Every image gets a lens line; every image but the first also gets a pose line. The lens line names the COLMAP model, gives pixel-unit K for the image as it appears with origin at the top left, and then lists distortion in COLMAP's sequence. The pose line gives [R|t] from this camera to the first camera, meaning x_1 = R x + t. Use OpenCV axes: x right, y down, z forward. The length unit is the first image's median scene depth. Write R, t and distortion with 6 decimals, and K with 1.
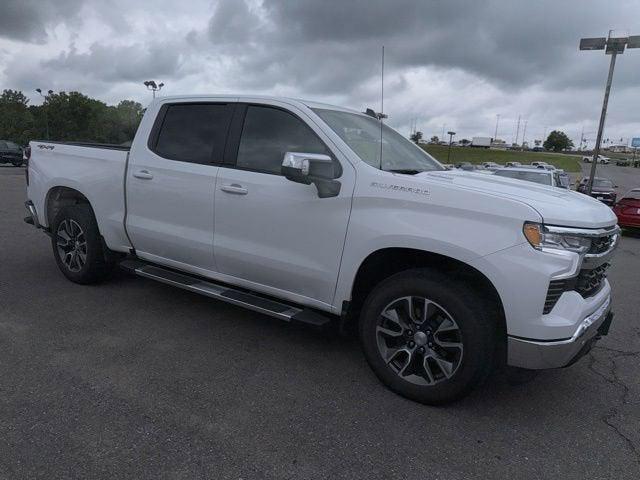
lens RADIAL K [[451.3, 0, 320.0], [0, 451.3, 240.0], [0, 0, 1]] dist [0.042137, -0.049808]
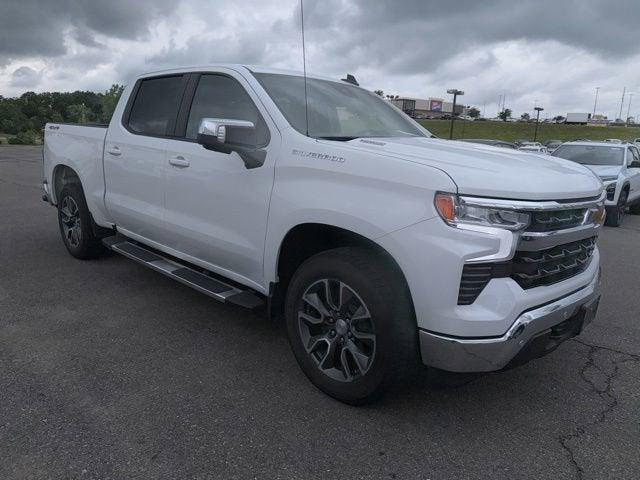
lens RADIAL K [[451.2, 0, 319.7], [0, 451.2, 222.5], [0, 0, 1]] dist [0.042883, -0.054198]
pose [[0.984670, 0.009330, -0.174179, 0.313993], [-0.009379, 0.999956, 0.000544, 0.014251], [0.174177, 0.001098, 0.984714, 0.125516]]
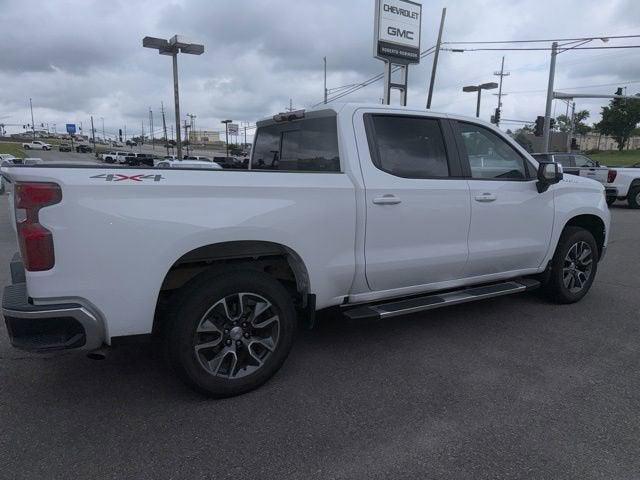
lens RADIAL K [[450.3, 0, 322.1], [0, 450.3, 251.8], [0, 0, 1]] dist [0.075482, -0.106764]
pose [[0.435550, -0.229865, 0.870321, -1.604558], [0.181865, 0.969379, 0.165014, -0.281614], [-0.881602, 0.086409, 0.464017, 0.979961]]
